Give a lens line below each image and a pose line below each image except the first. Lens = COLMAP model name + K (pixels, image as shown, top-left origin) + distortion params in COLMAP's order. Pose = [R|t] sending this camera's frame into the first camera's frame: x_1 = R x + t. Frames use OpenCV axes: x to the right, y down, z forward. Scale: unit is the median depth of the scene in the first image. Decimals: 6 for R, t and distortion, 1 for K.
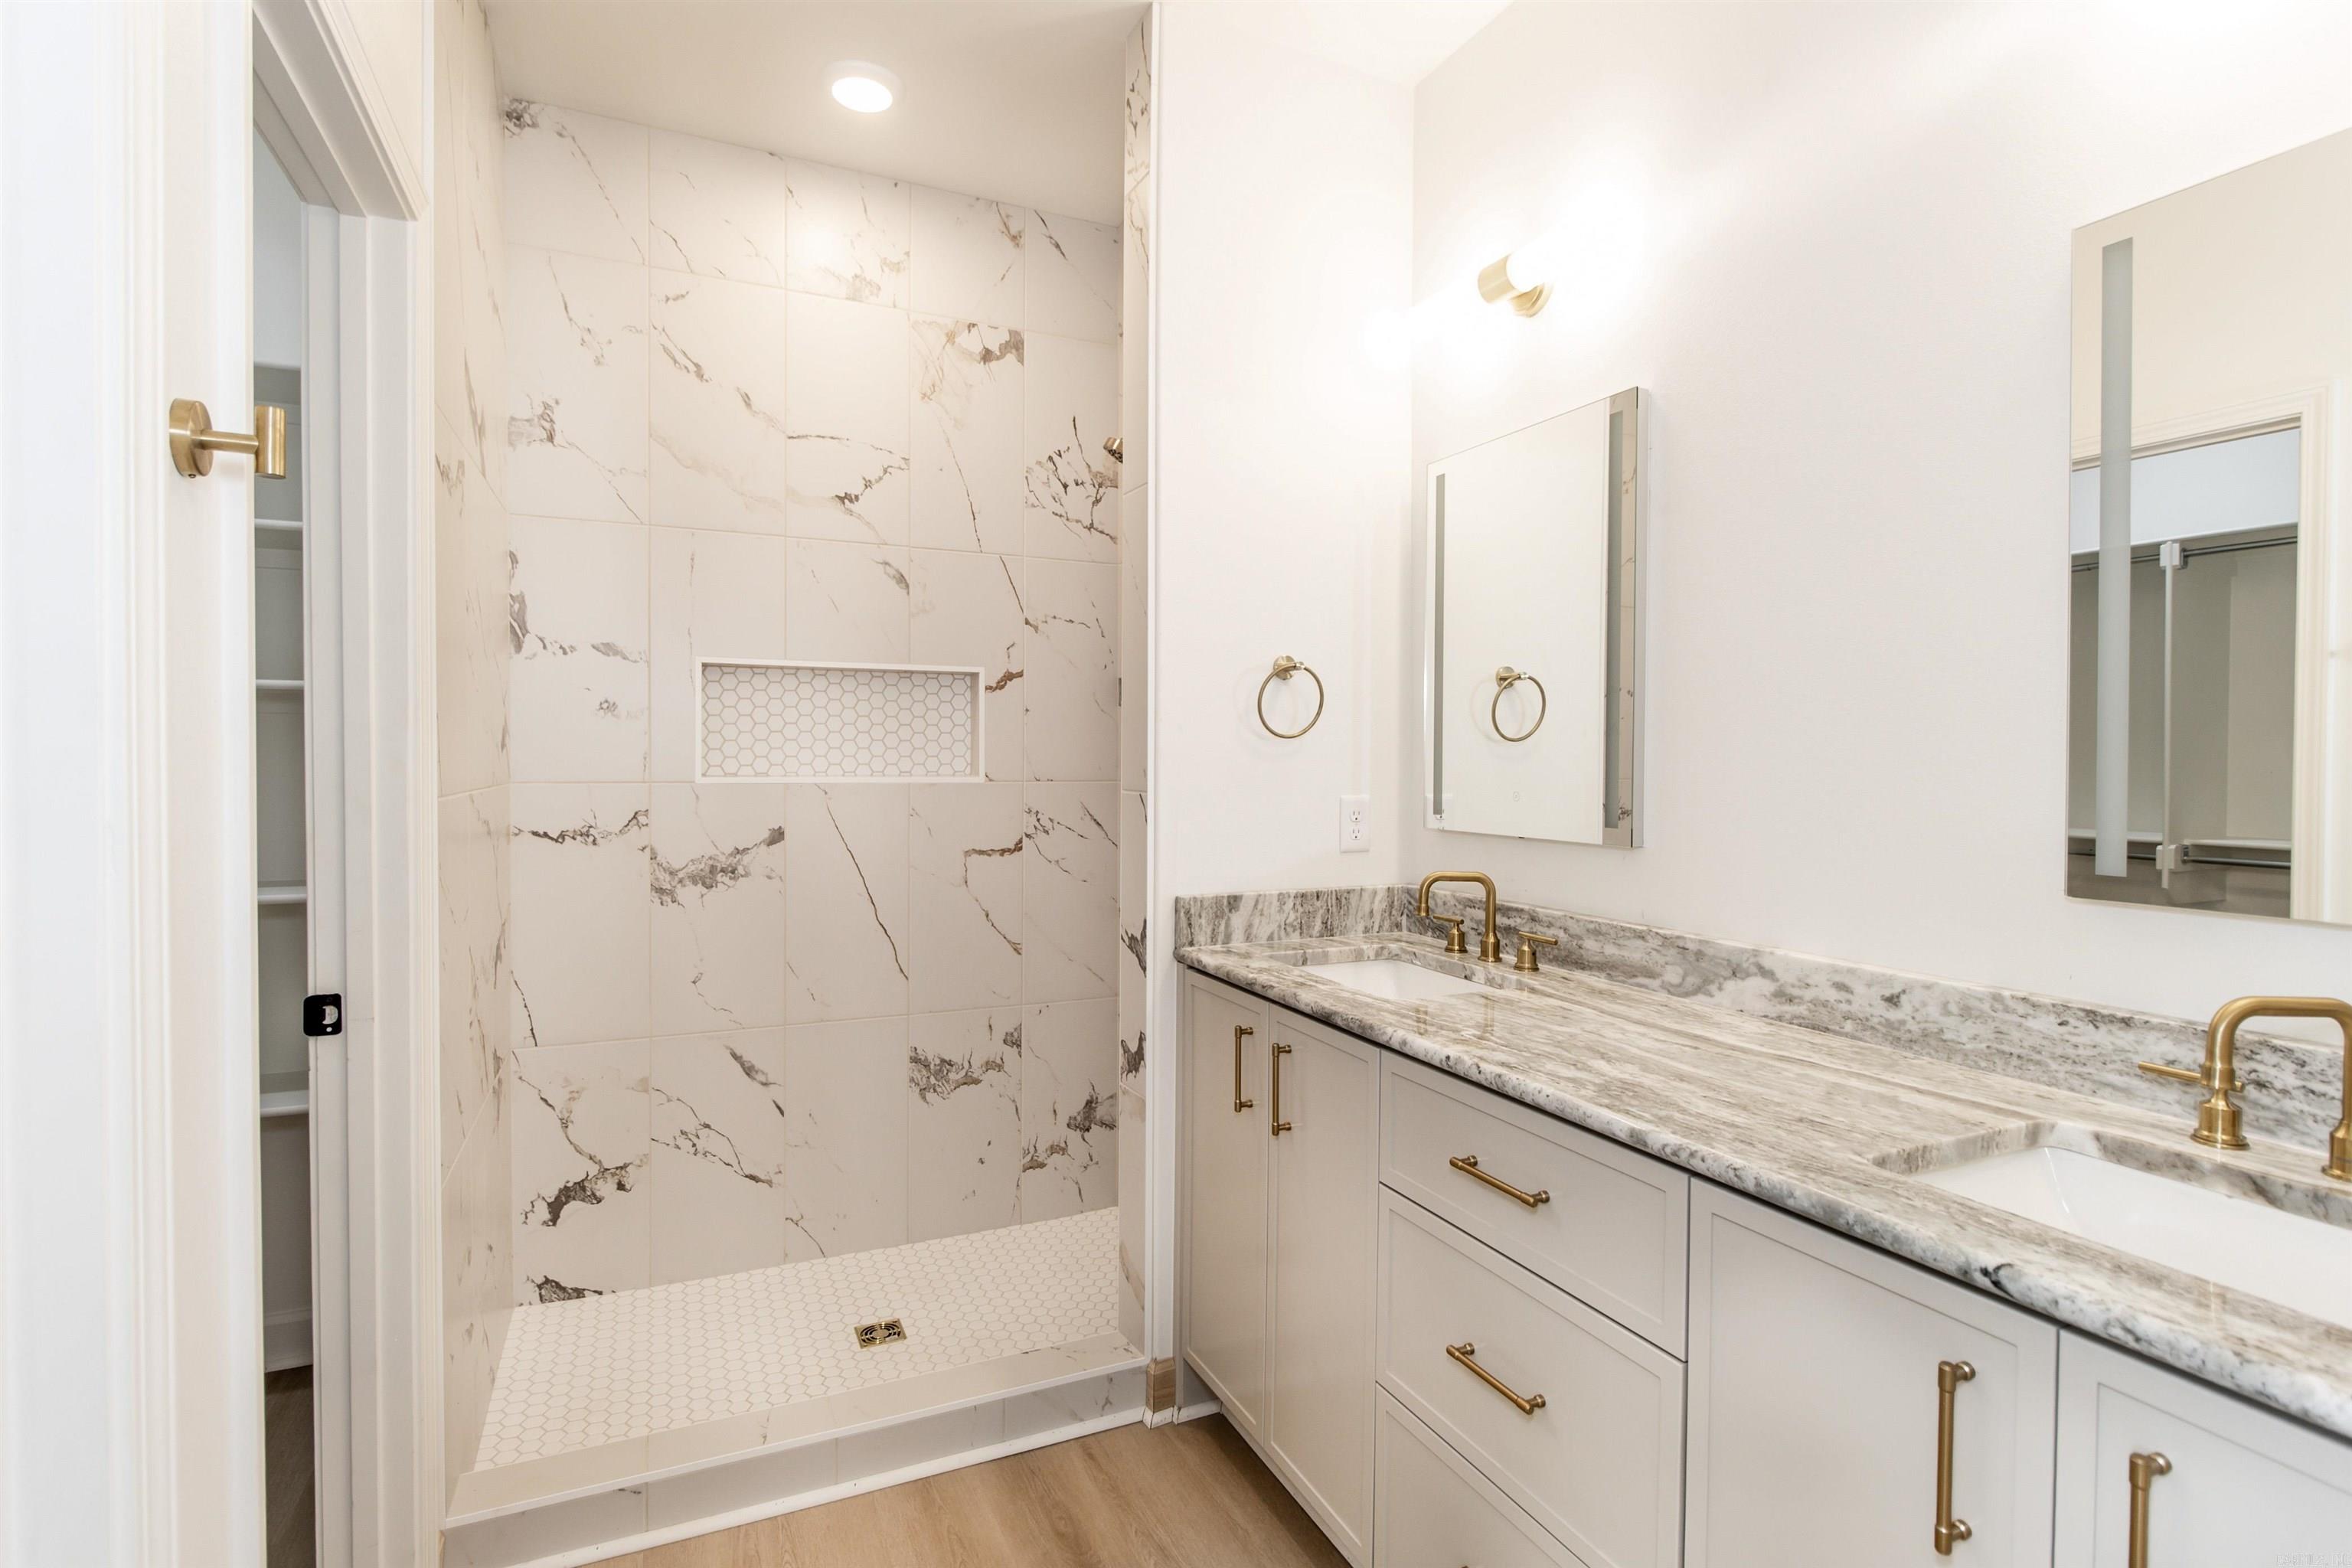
lens RADIAL K [[1157.9, 0, 1194.9], [0, 1157.9, 764.3], [0, 0, 1]] dist [0.001805, -0.010271]
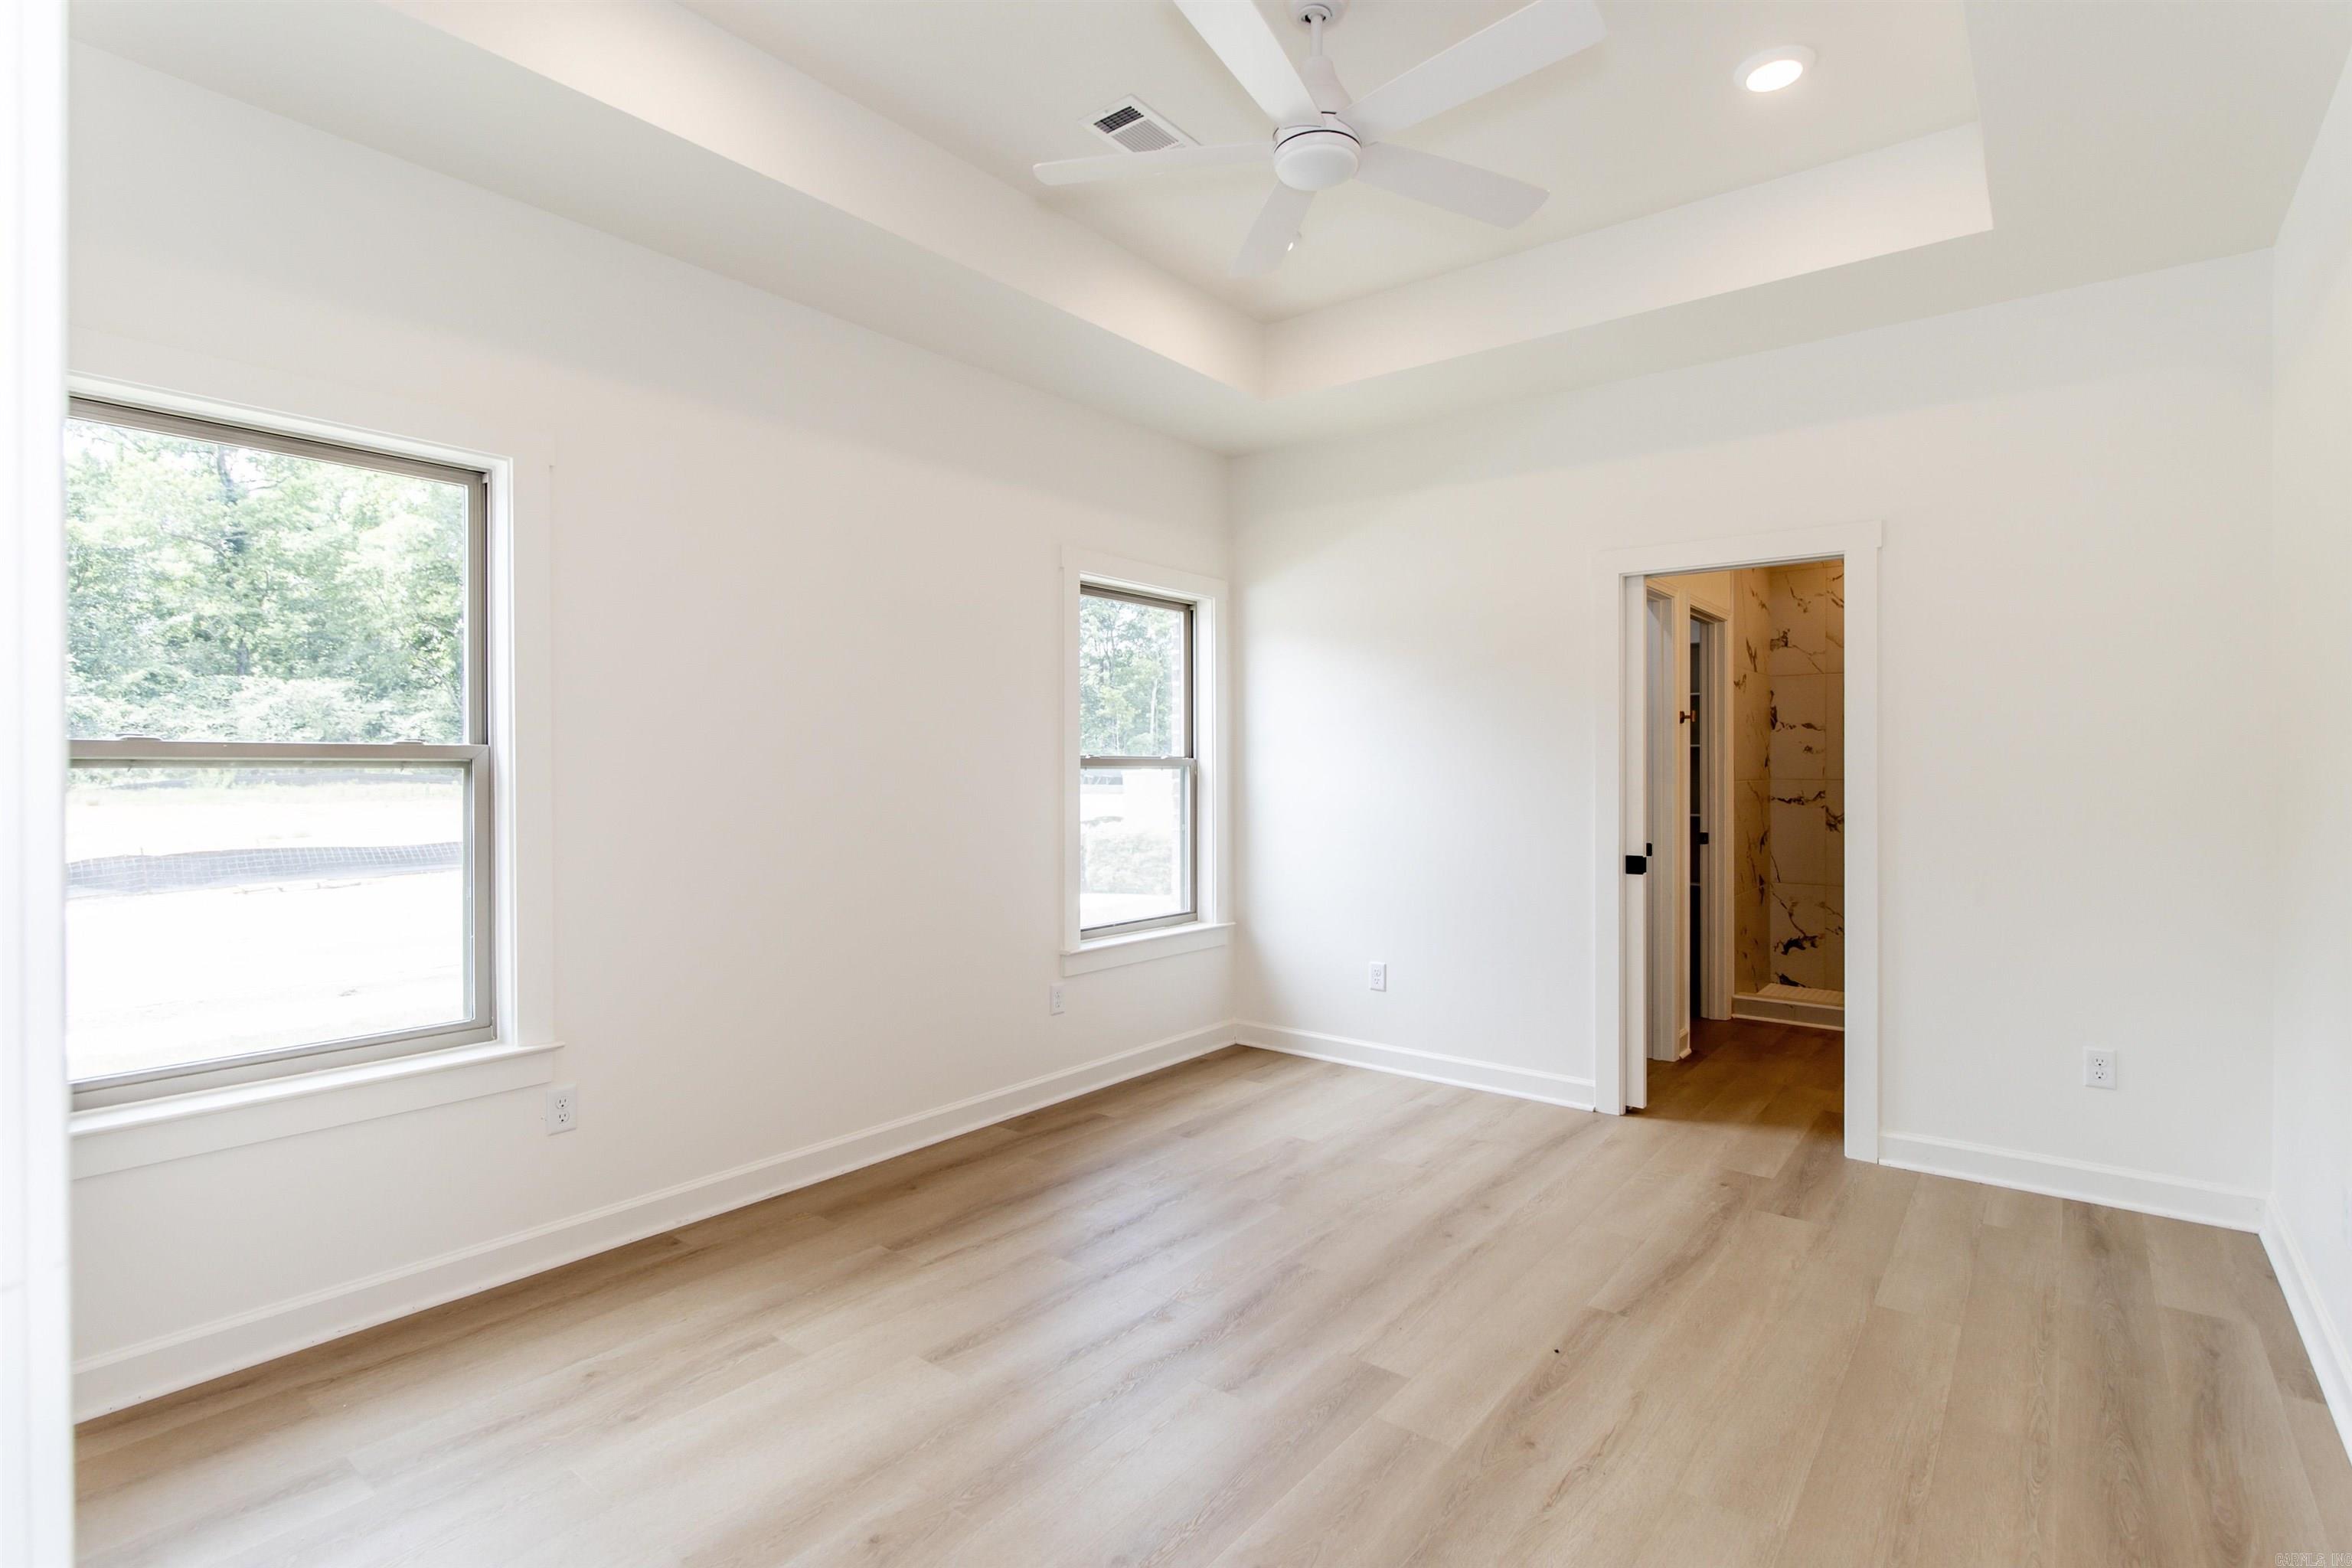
lens RADIAL K [[1157.9, 0, 1194.9], [0, 1157.9, 764.3], [0, 0, 1]] dist [0.001805, -0.010271]
pose [[0.472845, 0.000489, -0.881145, 1.069624], [-0.010321, 0.999934, -0.004984, 0.009184], [0.881085, 0.011451, 0.472819, -1.346969]]
